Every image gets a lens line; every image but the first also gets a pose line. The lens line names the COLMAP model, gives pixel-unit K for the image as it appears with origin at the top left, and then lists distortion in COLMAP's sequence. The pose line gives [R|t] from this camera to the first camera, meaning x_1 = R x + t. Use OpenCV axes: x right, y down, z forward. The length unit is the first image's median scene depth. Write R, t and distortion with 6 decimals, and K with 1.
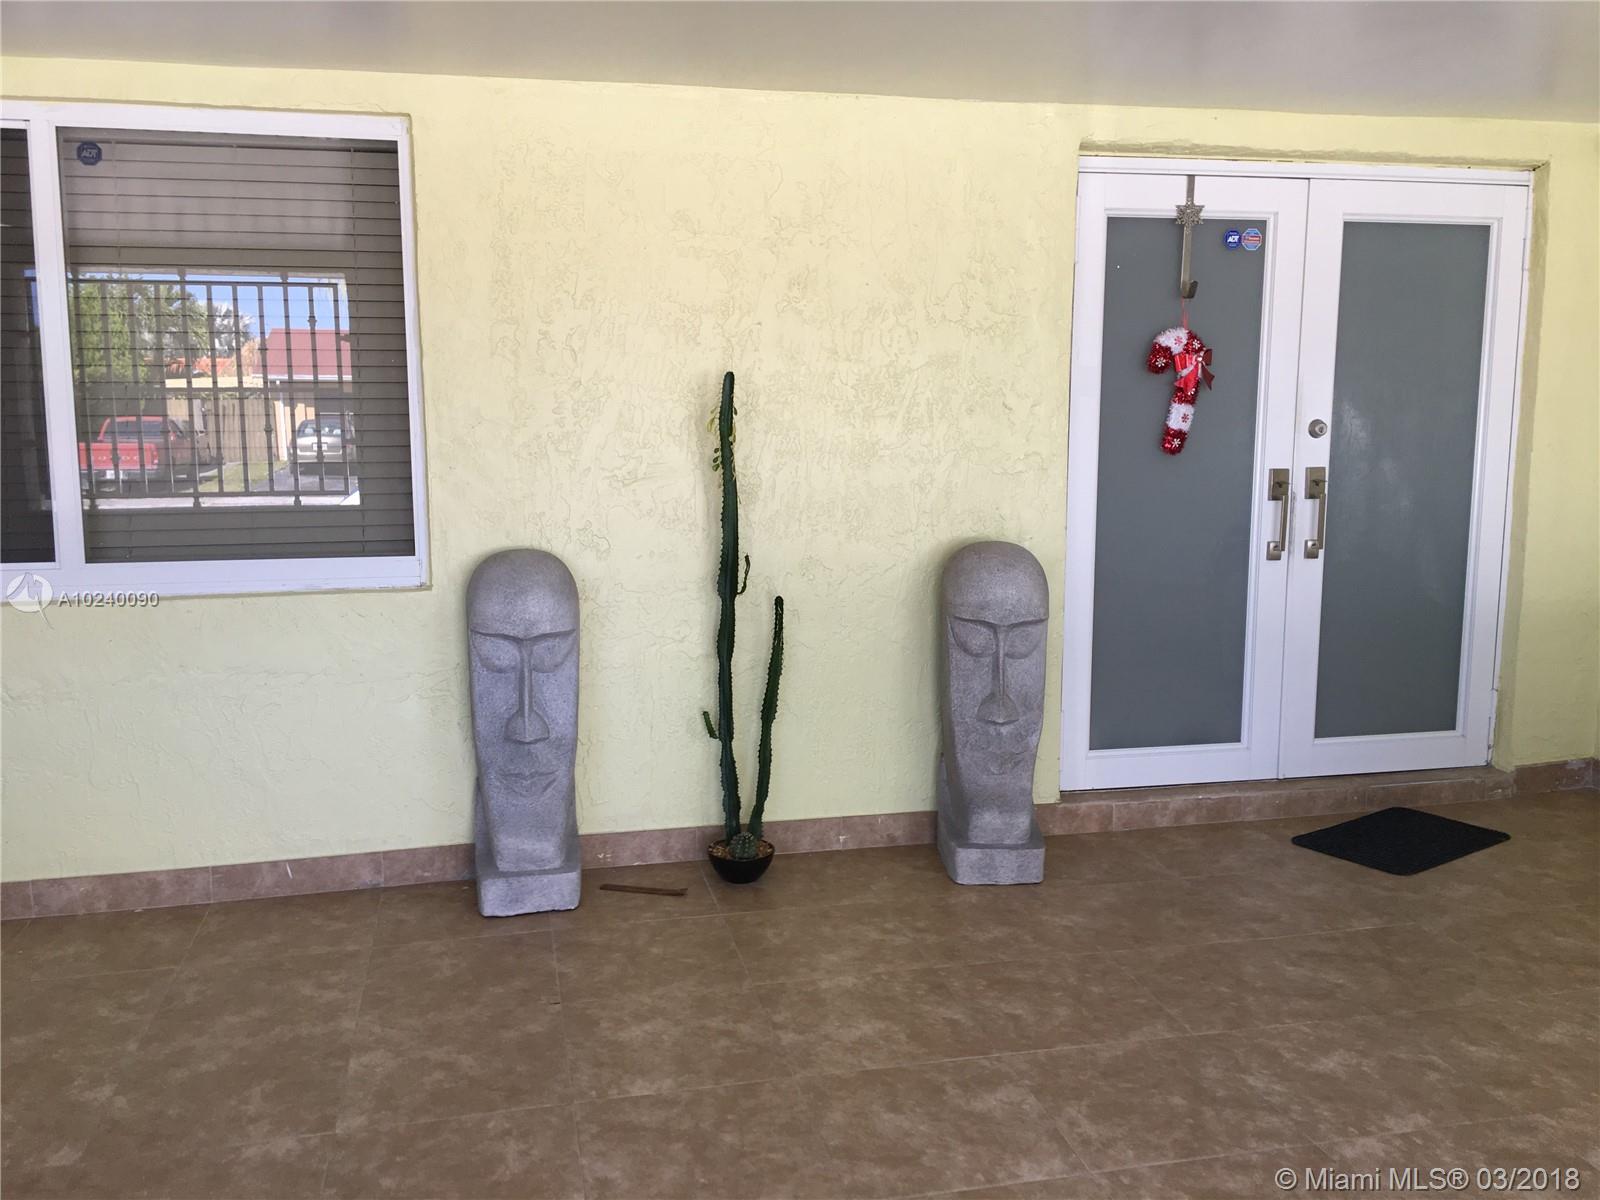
lens RADIAL K [[1368.0, 0, 807.8], [0, 1368.0, 605.7], [0, 0, 1]] dist [0.076911, -0.105801]
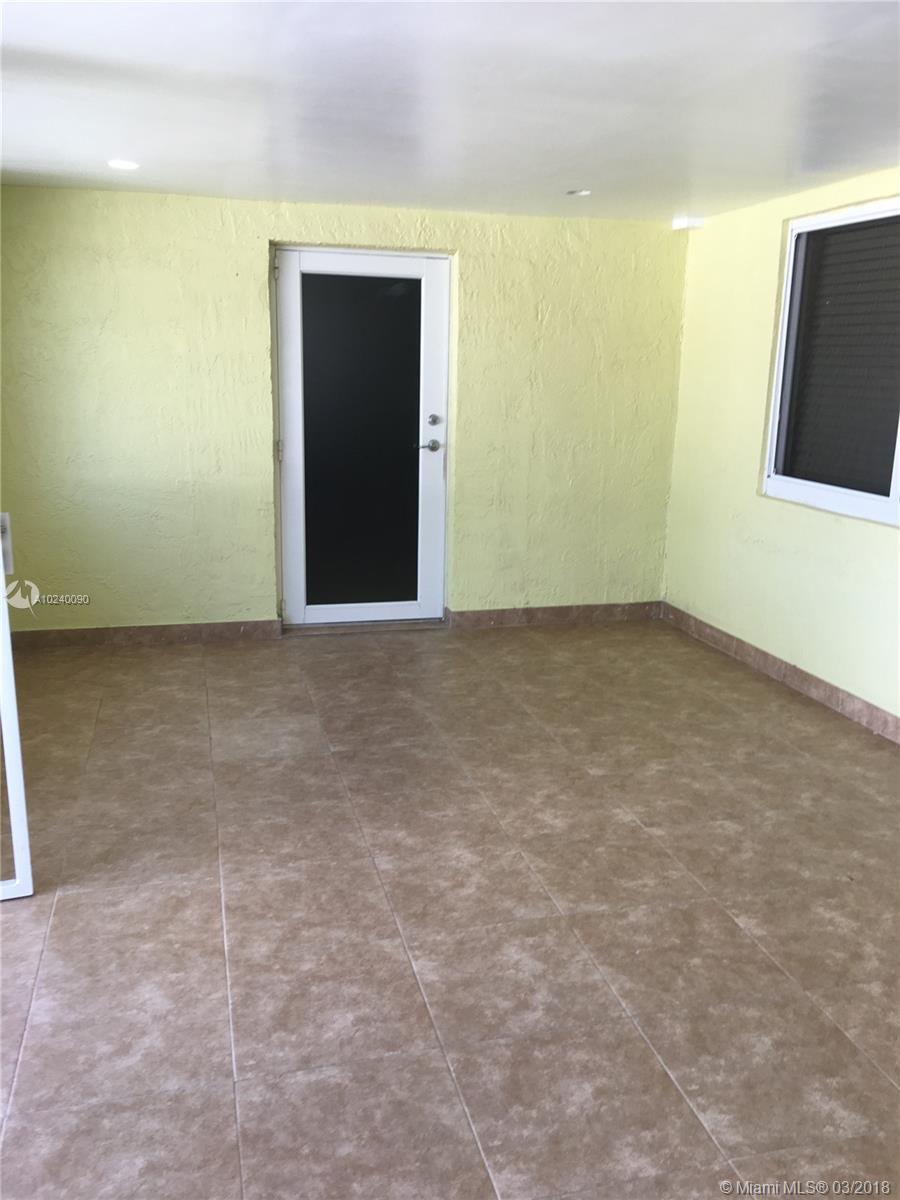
lens RADIAL K [[1026.0, 0, 455.6], [0, 1026.0, 593.5], [0, 0, 1]] dist [0.076911, -0.105801]
pose [[0.021661, 0.224338, -0.974271, 0.755071], [-0.168594, 0.961363, 0.217618, -0.127173], [0.985448, 0.159542, 0.058646, 0.579571]]
